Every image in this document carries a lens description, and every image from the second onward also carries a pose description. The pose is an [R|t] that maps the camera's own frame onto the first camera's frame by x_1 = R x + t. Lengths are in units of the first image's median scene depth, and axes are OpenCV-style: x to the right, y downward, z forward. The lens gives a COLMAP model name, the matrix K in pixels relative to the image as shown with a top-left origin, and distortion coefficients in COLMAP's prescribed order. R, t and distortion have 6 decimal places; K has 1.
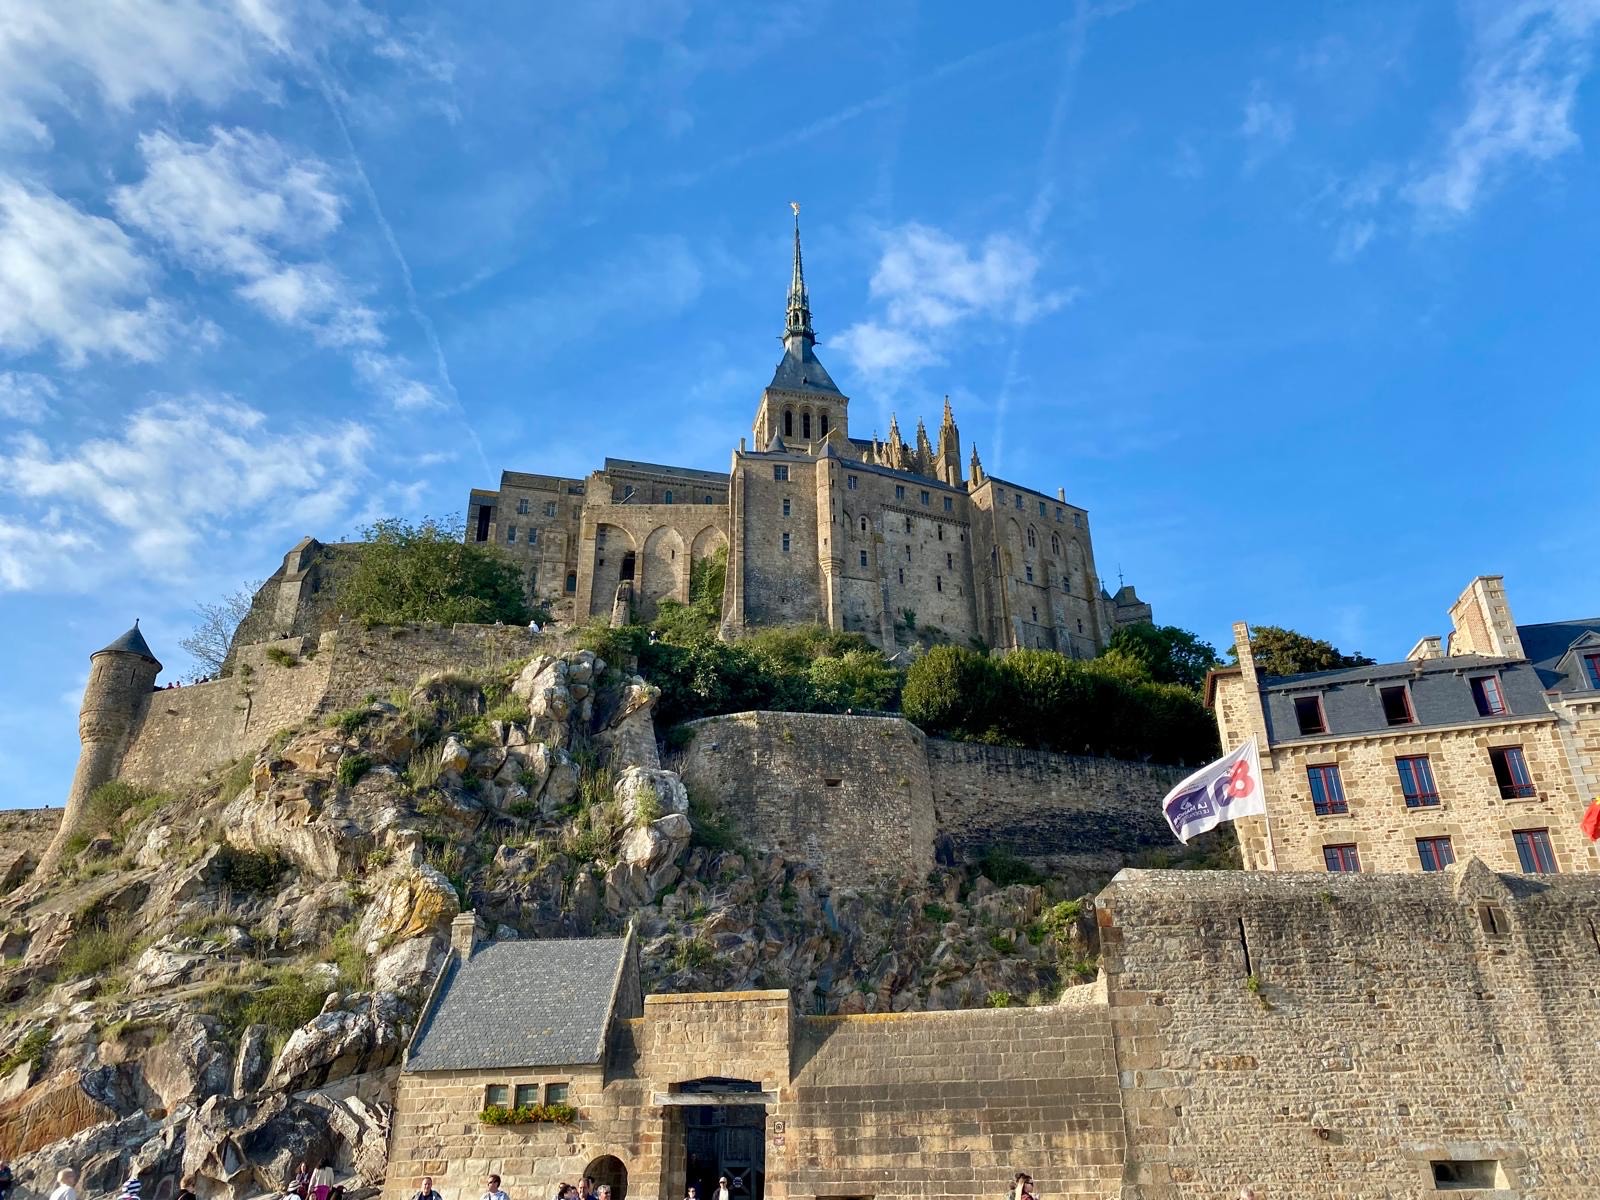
lens RADIAL K [[1172.2, 0, 800.0], [0, 1172.2, 600.0], [0, 0, 1]] dist [0.003971, -0.002241]
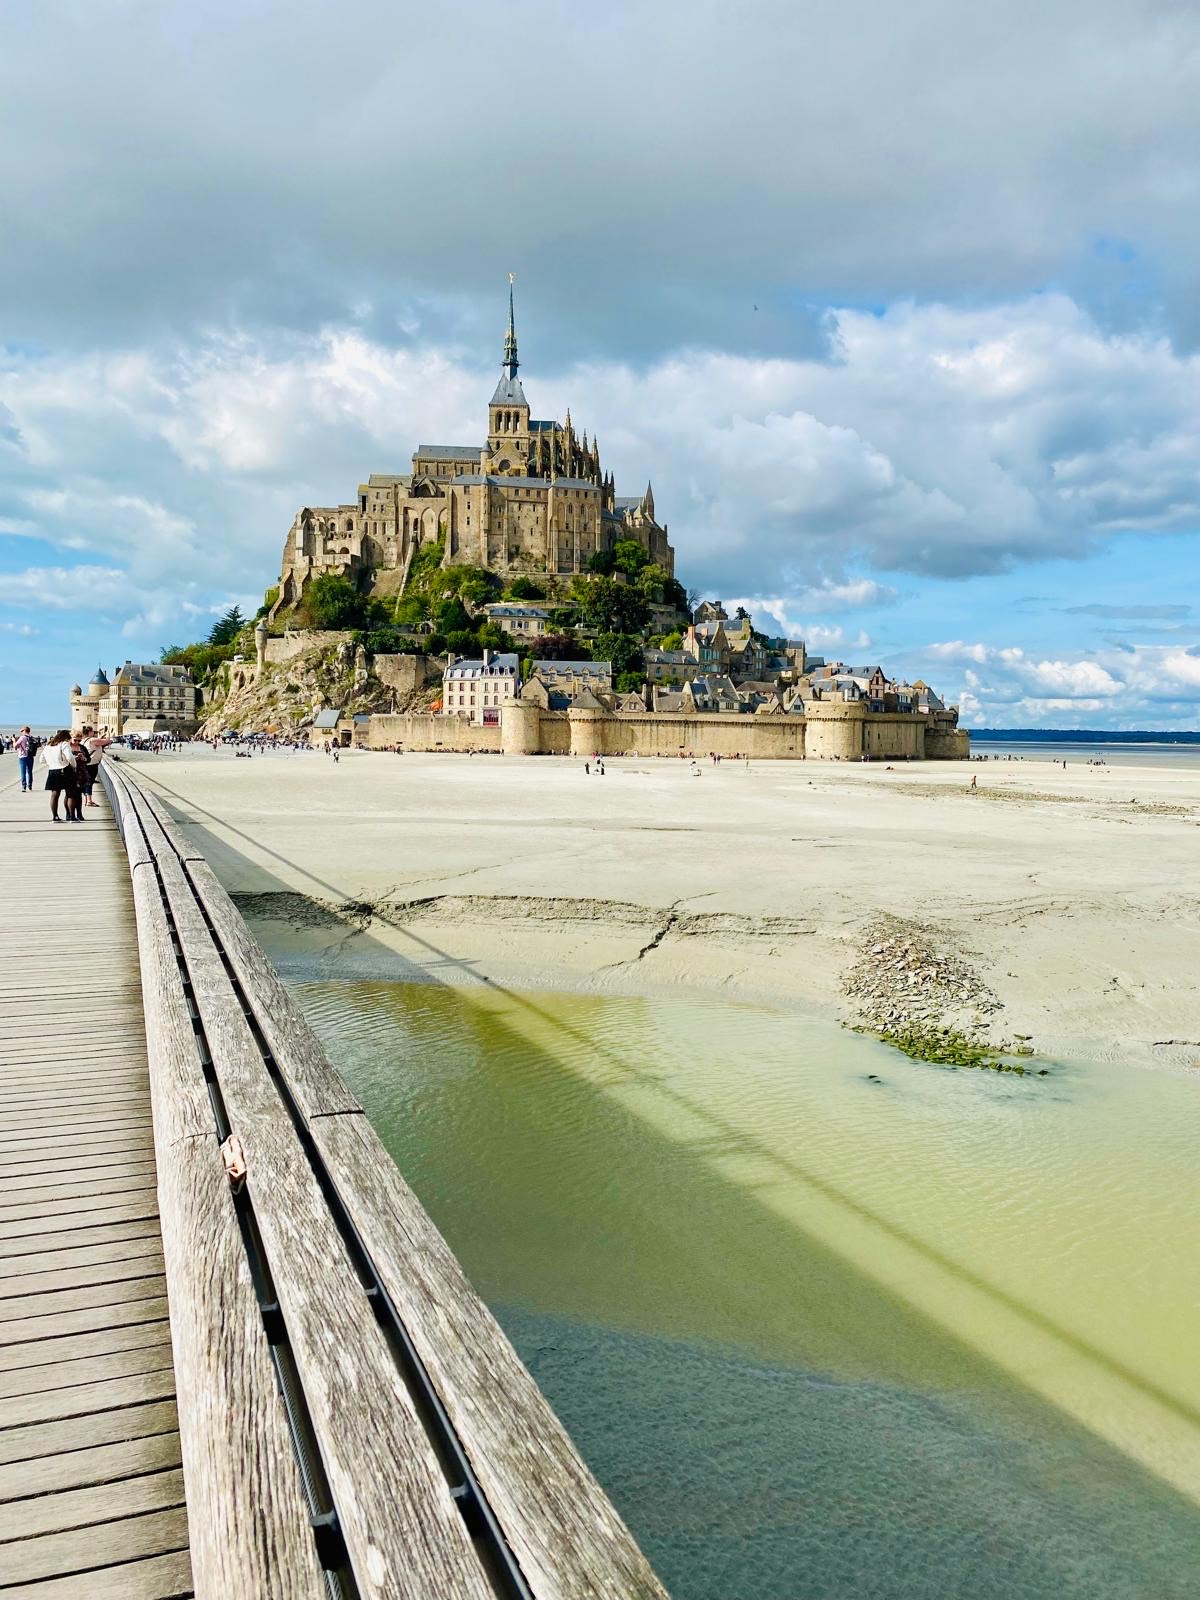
lens RADIAL K [[1172.2, 0, 600.0], [0, 1172.2, 800.0], [0, 0, 1]] dist [0.003971, -0.002241]
pose [[0.975584, 0.052932, -0.213154, 0.871248], [0.061342, 0.866232, 0.495862, -0.794936], [0.210888, -0.496830, 0.841835, -1.468120]]
